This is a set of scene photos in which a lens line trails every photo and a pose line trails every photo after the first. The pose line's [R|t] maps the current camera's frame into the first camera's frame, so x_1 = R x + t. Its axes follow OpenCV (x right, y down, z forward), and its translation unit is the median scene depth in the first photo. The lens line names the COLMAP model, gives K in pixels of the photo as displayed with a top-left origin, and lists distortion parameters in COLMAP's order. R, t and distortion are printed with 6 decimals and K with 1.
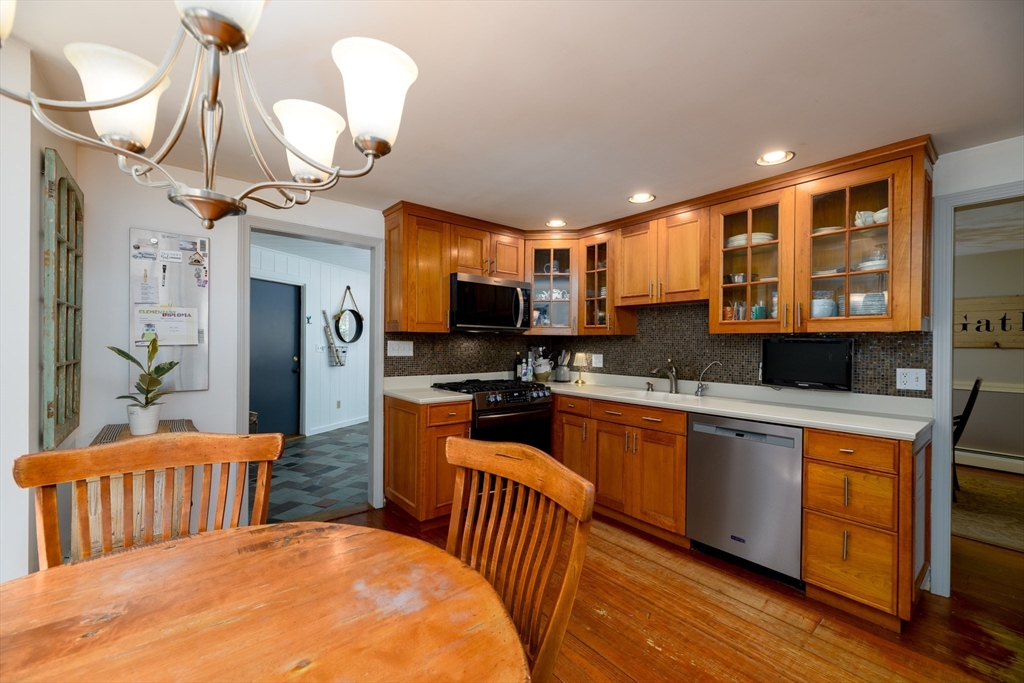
lens RADIAL K [[414.3, 0, 512.0], [0, 414.3, 341.5], [0, 0, 1]] dist [0.001824, 0.000171]
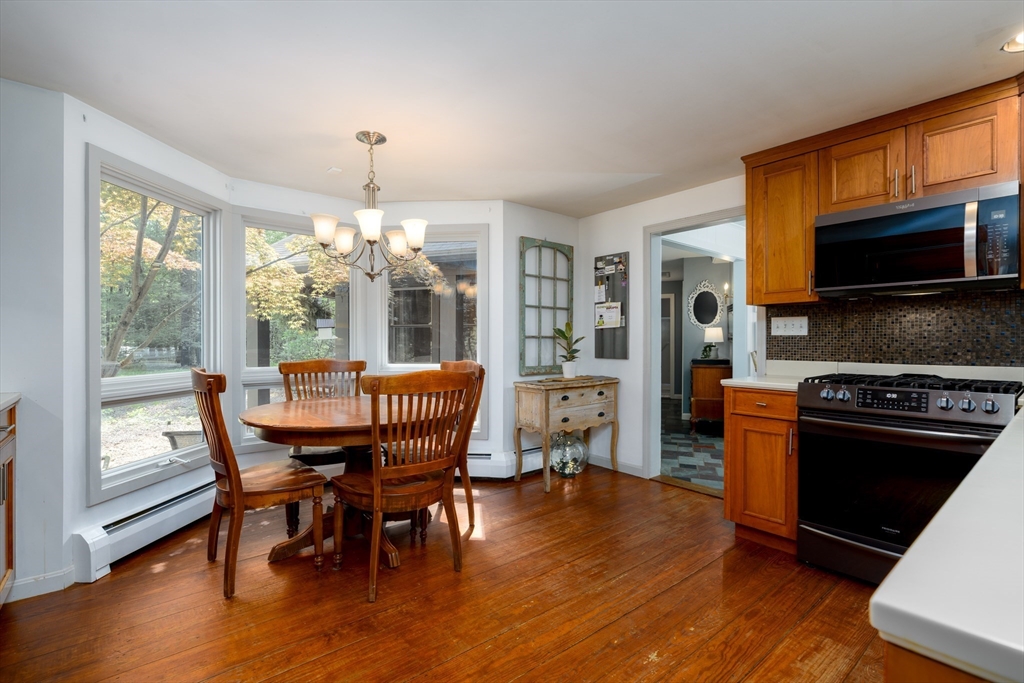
lens RADIAL K [[464.4, 0, 512.0], [0, 464.4, 341.5], [0, 0, 1]] dist [-0.001721, -0.000219]
pose [[0.006673, -0.008282, -0.999943, 0.848562], [0.007786, 0.999936, -0.008230, 0.066942], [0.999947, -0.007731, 0.006737, 0.591631]]
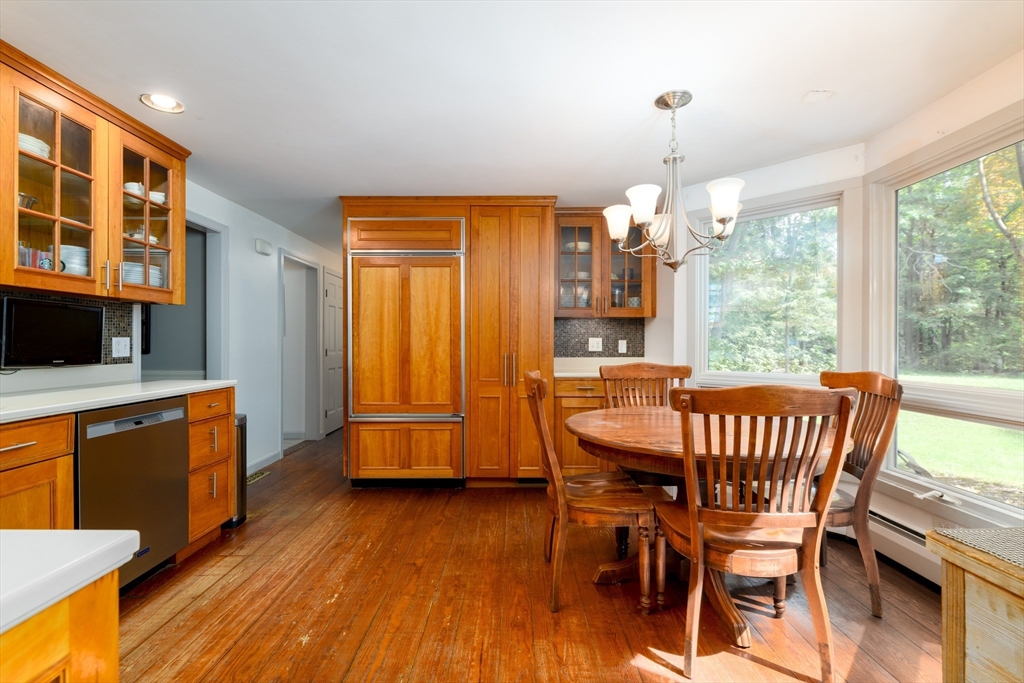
lens RADIAL K [[464.4, 0, 512.0], [0, 464.4, 341.5], [0, 0, 1]] dist [-0.001721, -0.000219]
pose [[-0.769679, -0.009808, 0.638356, -0.527975], [-0.012588, 0.999921, 0.000185, 0.056410], [-0.638307, -0.007893, -0.769741, 1.149311]]
